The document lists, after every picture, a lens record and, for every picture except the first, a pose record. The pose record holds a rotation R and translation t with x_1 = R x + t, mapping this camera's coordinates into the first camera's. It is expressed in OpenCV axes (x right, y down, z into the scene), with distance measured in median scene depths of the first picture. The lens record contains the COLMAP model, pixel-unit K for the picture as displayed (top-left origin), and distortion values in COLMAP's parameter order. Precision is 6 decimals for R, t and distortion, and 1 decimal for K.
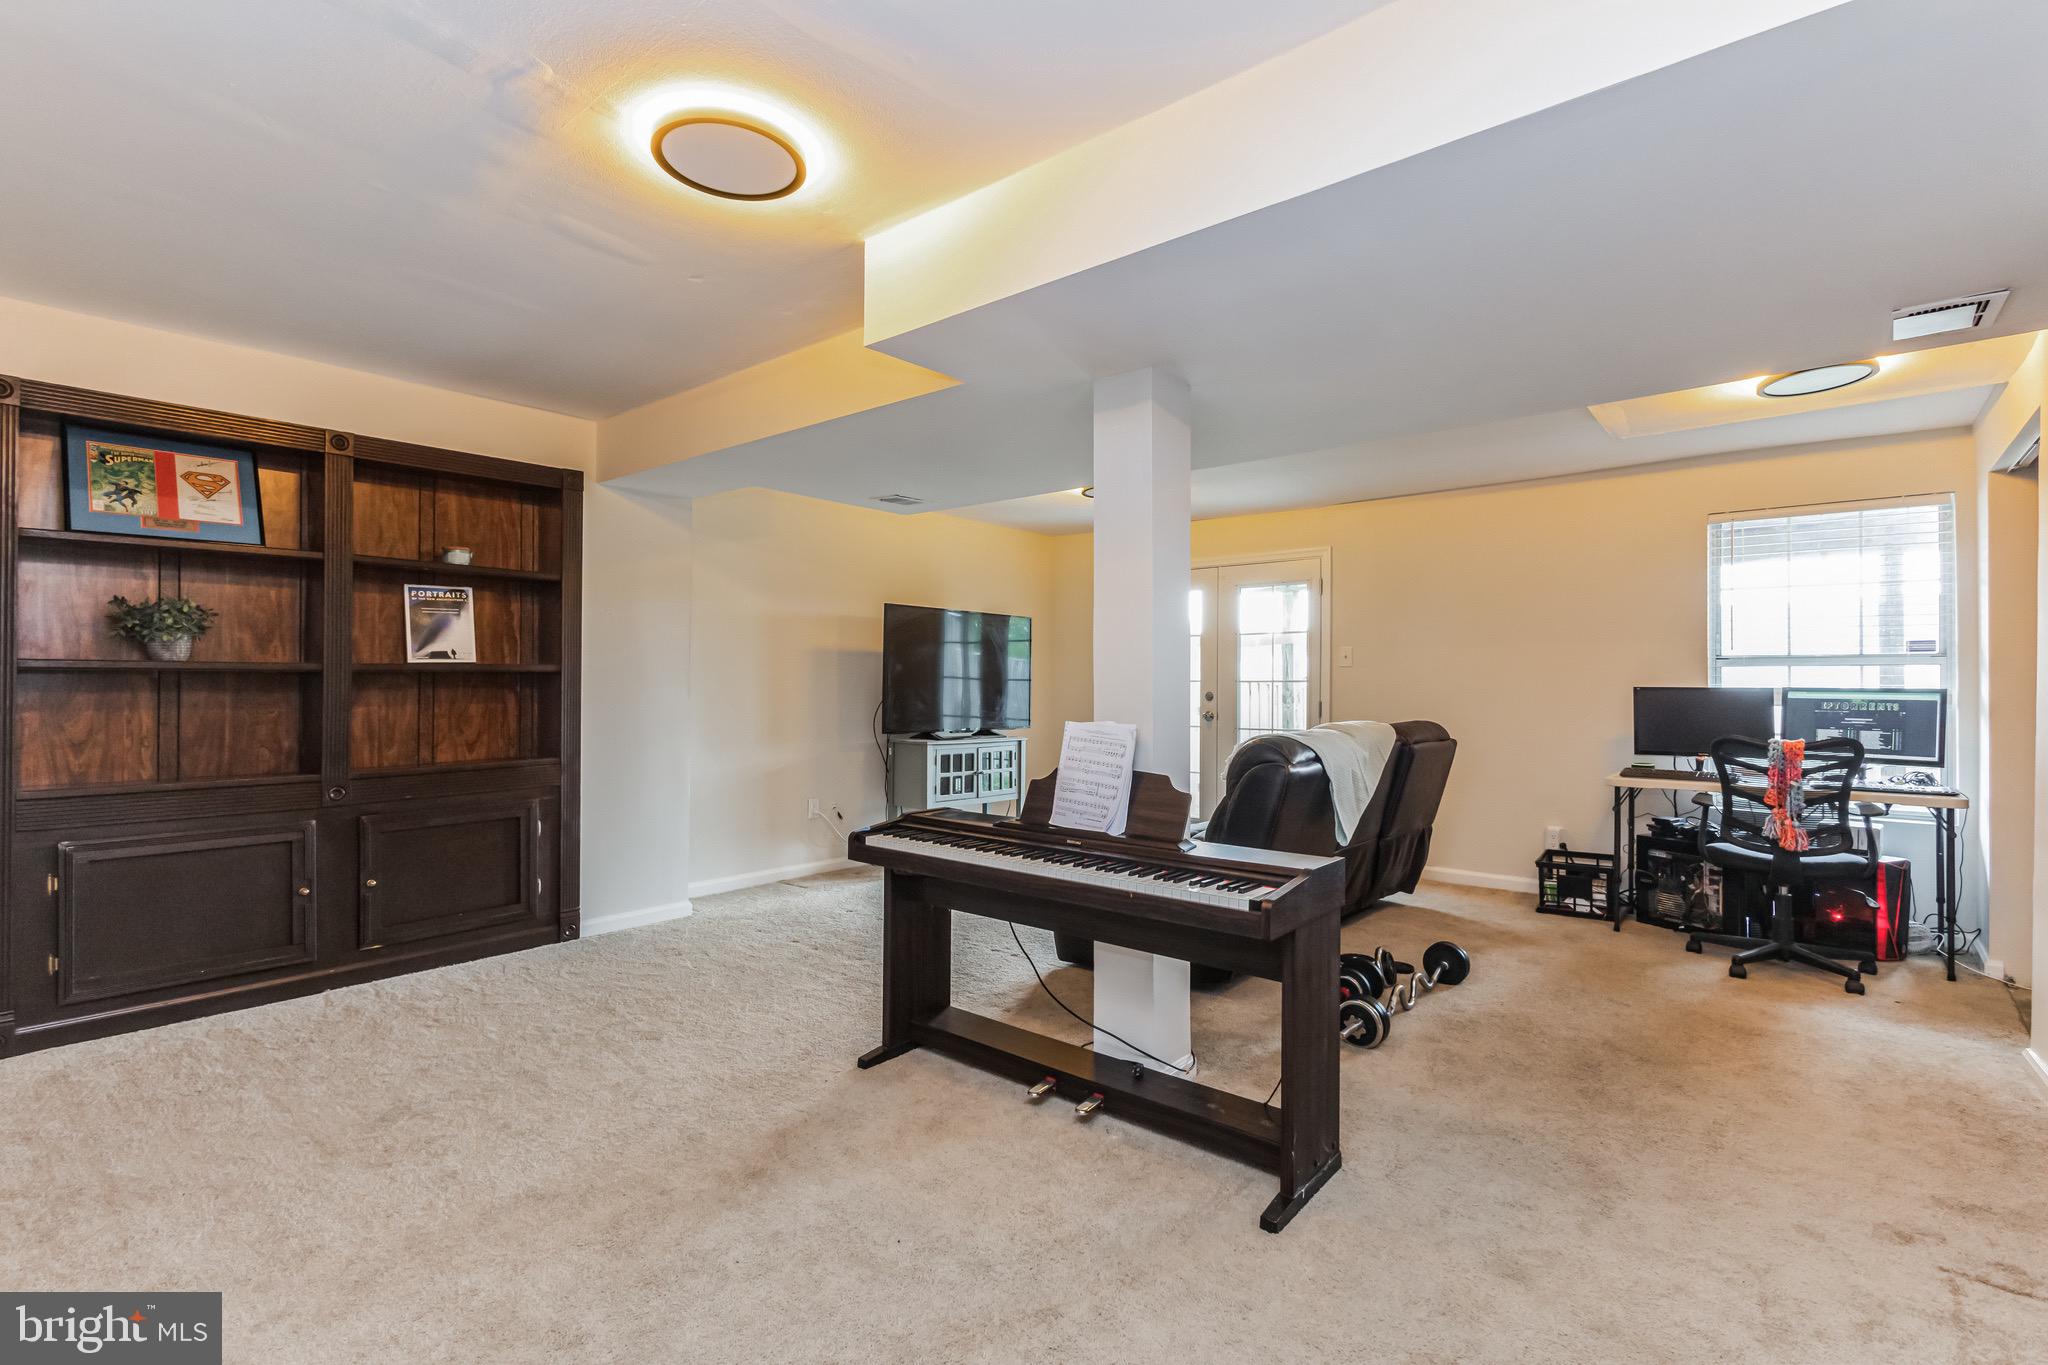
lens RADIAL K [[959.1, 0, 1024.7], [0, 959.1, 686.7], [0, 0, 1]] dist [-0.000923, -0.000081]
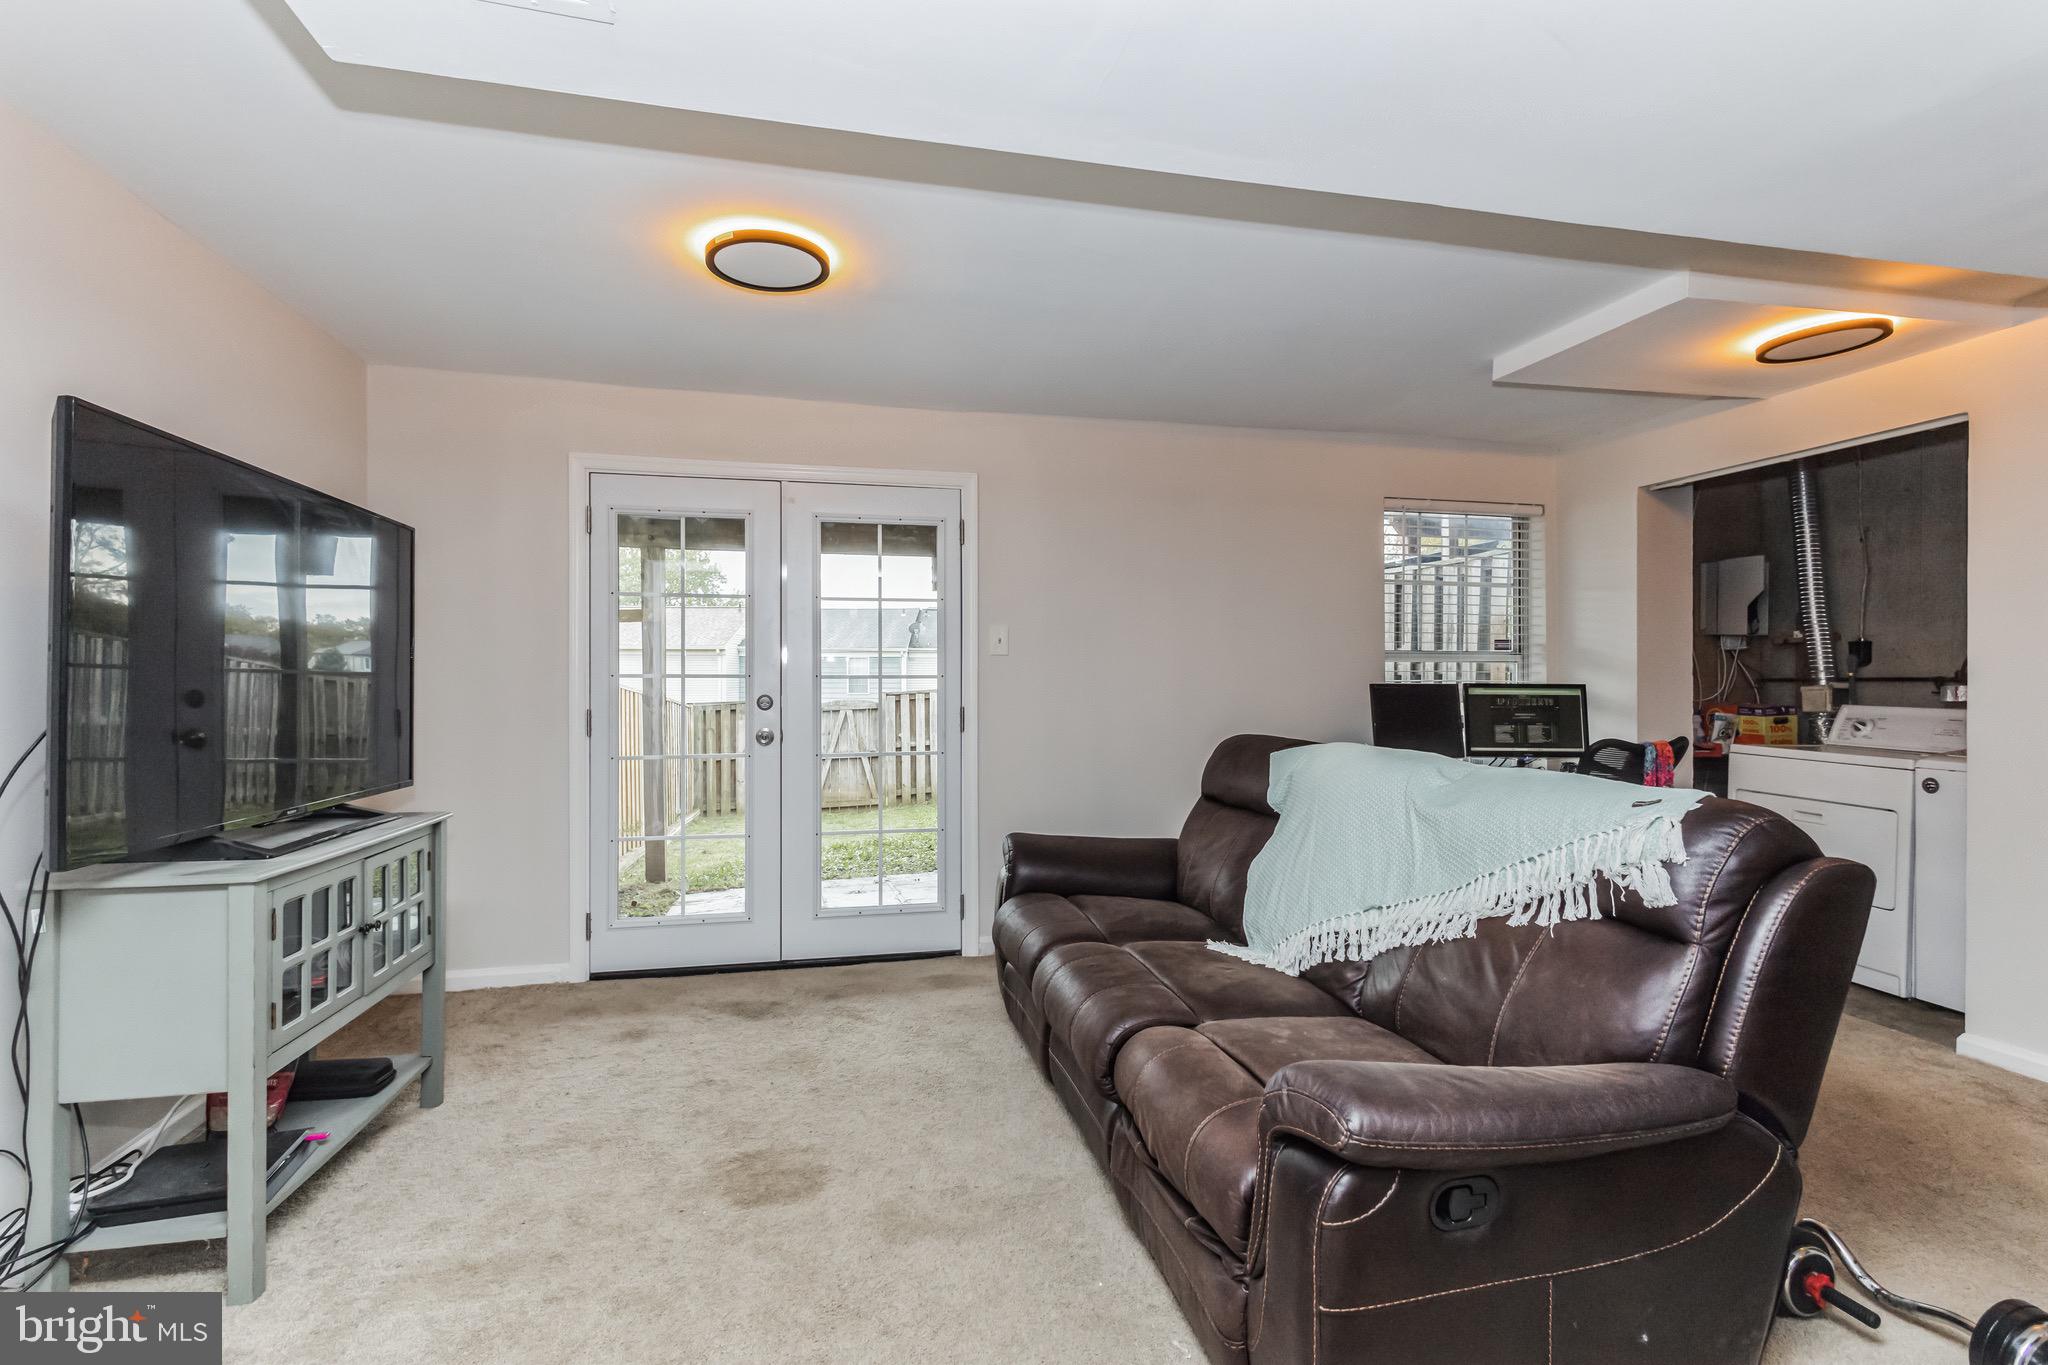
lens RADIAL K [[959.1, 0, 1021.3], [0, 959.1, 675.8], [0, 0, 1]] dist [-0.000923, -0.000081]
pose [[0.590402, -0.004558, 0.807096, -0.273415], [0.002012, 0.999989, 0.004175, -0.012316], [-0.807107, -0.000841, 0.590405, 0.792029]]
